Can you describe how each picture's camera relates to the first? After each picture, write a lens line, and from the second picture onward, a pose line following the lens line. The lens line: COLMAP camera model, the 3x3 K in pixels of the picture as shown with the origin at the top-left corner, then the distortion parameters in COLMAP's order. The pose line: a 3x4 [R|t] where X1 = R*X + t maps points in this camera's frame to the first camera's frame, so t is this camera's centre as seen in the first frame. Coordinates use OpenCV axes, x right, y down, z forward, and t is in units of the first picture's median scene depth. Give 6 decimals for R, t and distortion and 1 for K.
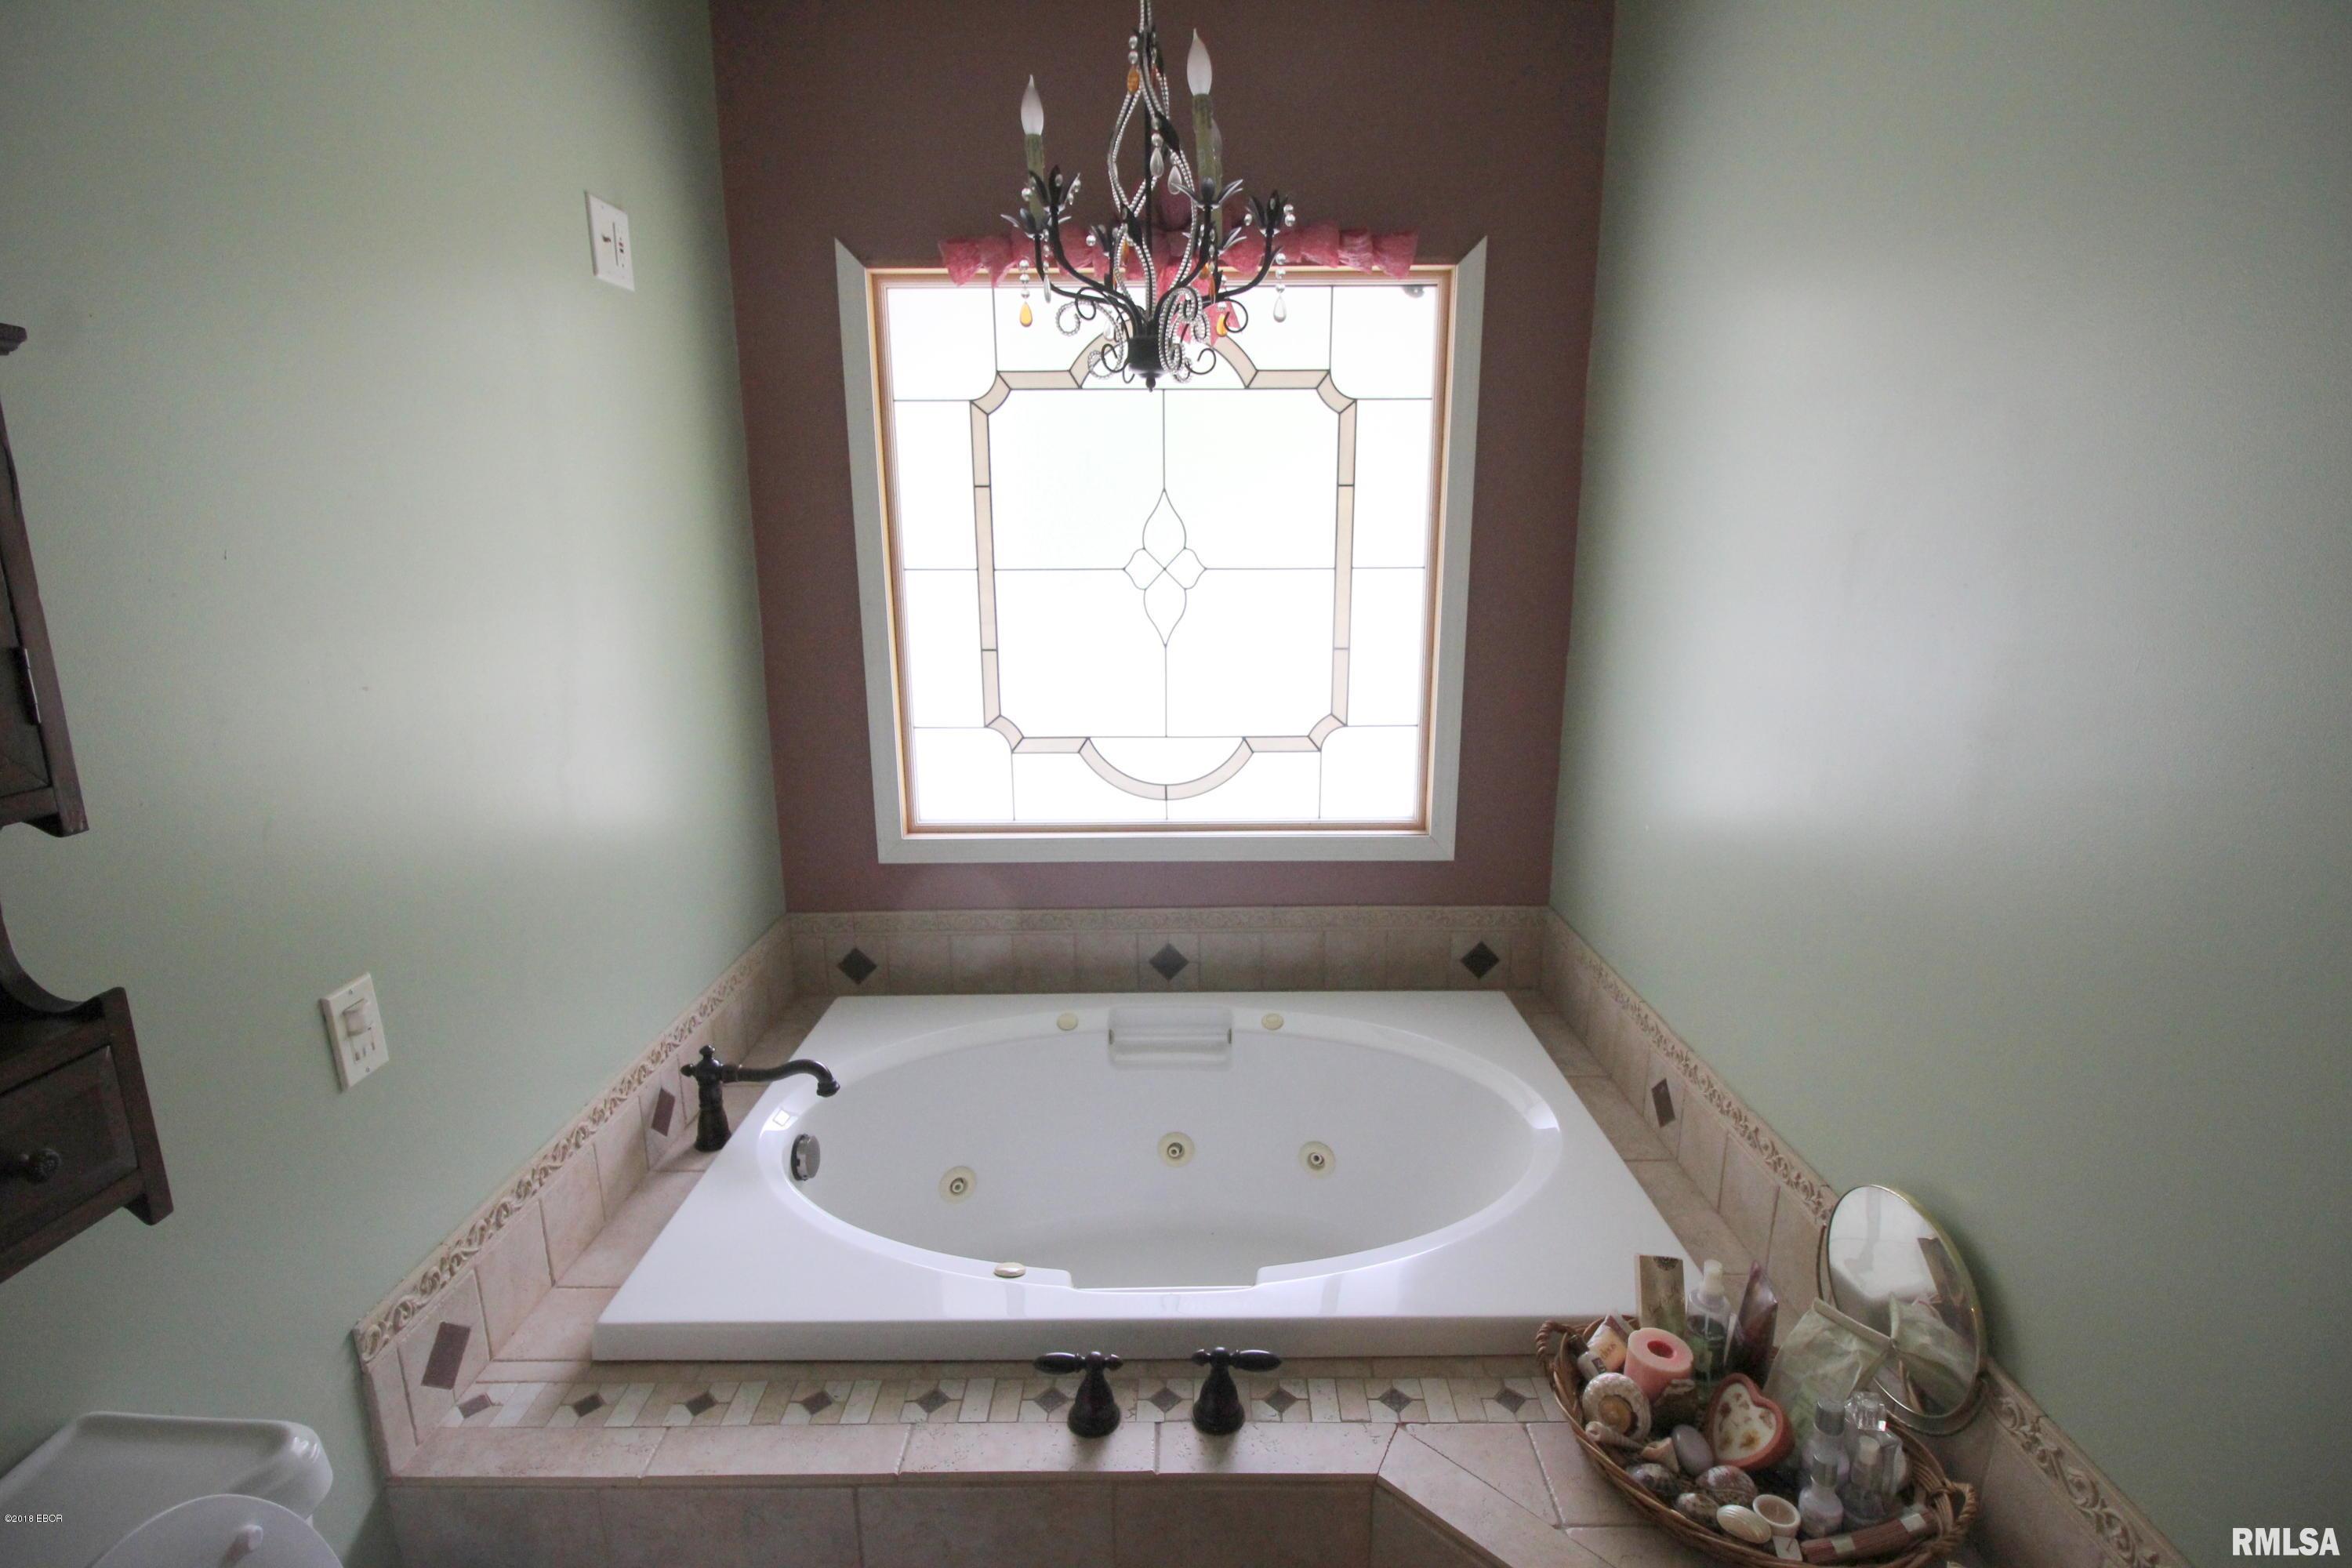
lens RADIAL K [[1086.7, 0, 1179.9], [0, 1086.7, 779.3], [0, 0, 1]] dist [-0.001438, -0.011204]
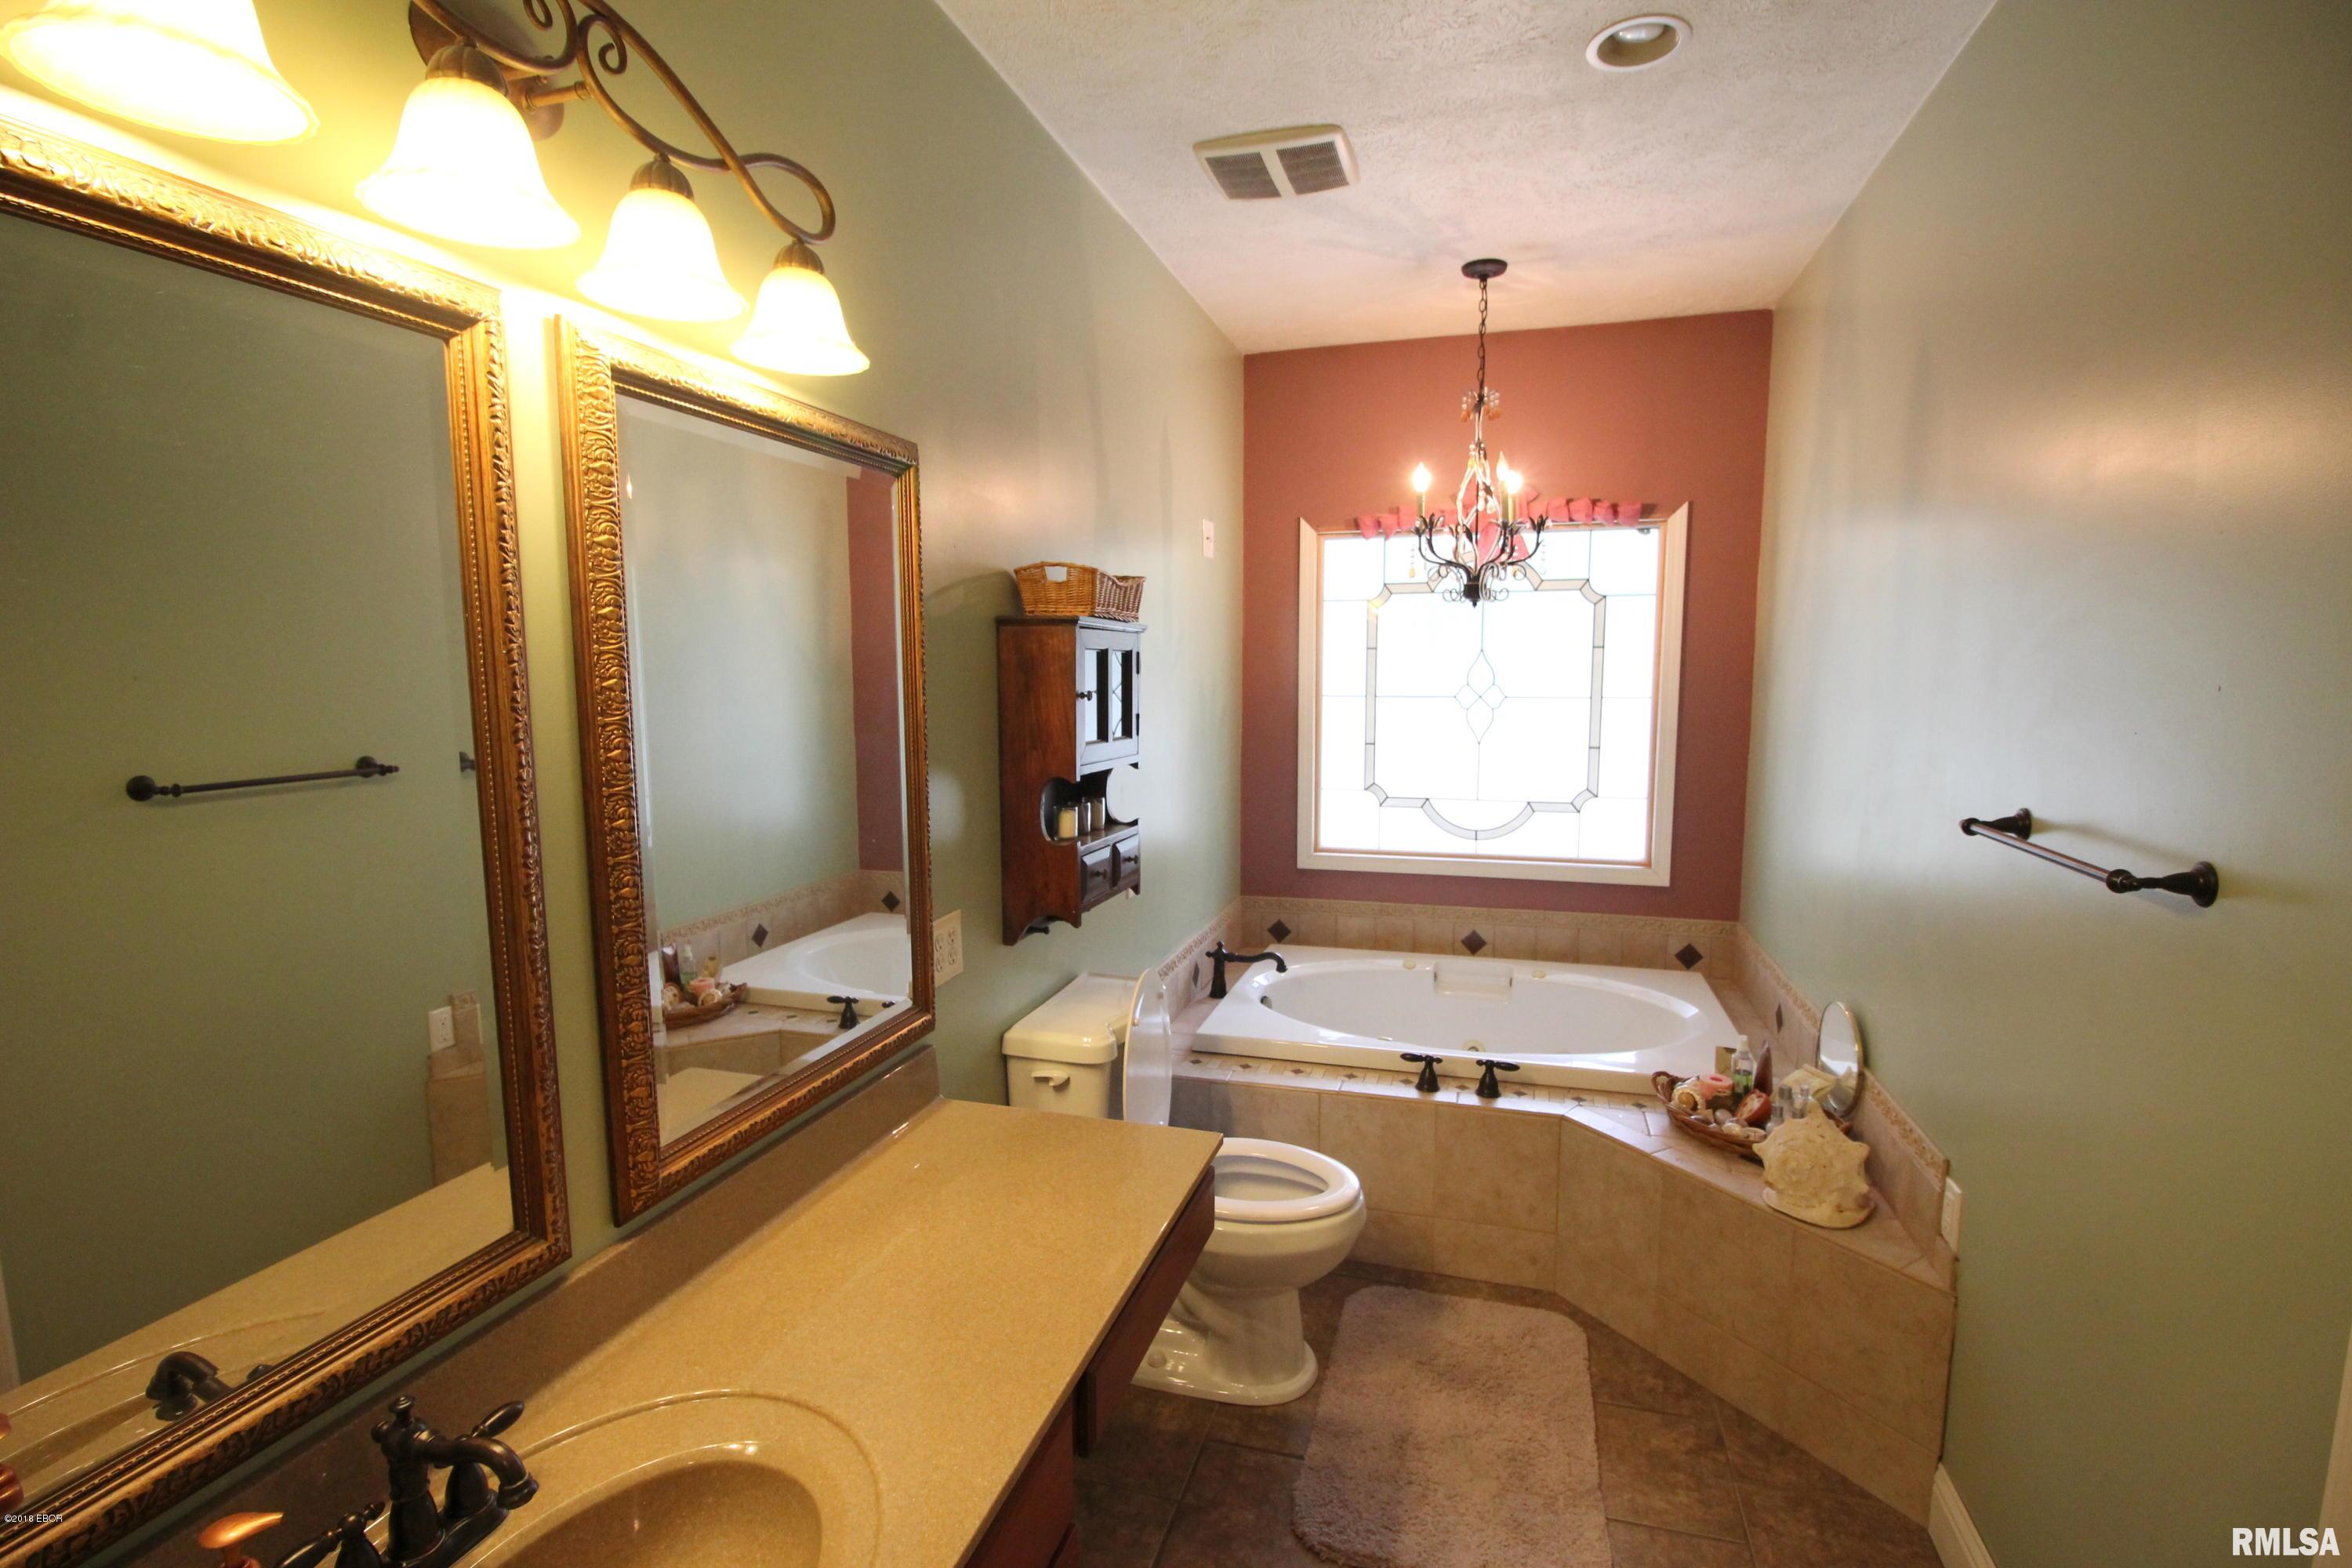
lens RADIAL K [[1086.7, 0, 1182.1], [0, 1086.7, 788.7], [0, 0, 1]] dist [-0.001438, -0.011204]
pose [[0.958549, 0.034188, -0.282869, 0.028515], [-0.064028, 0.993230, -0.096928, 0.164400], [0.277640, 0.111021, 0.954249, -0.841918]]
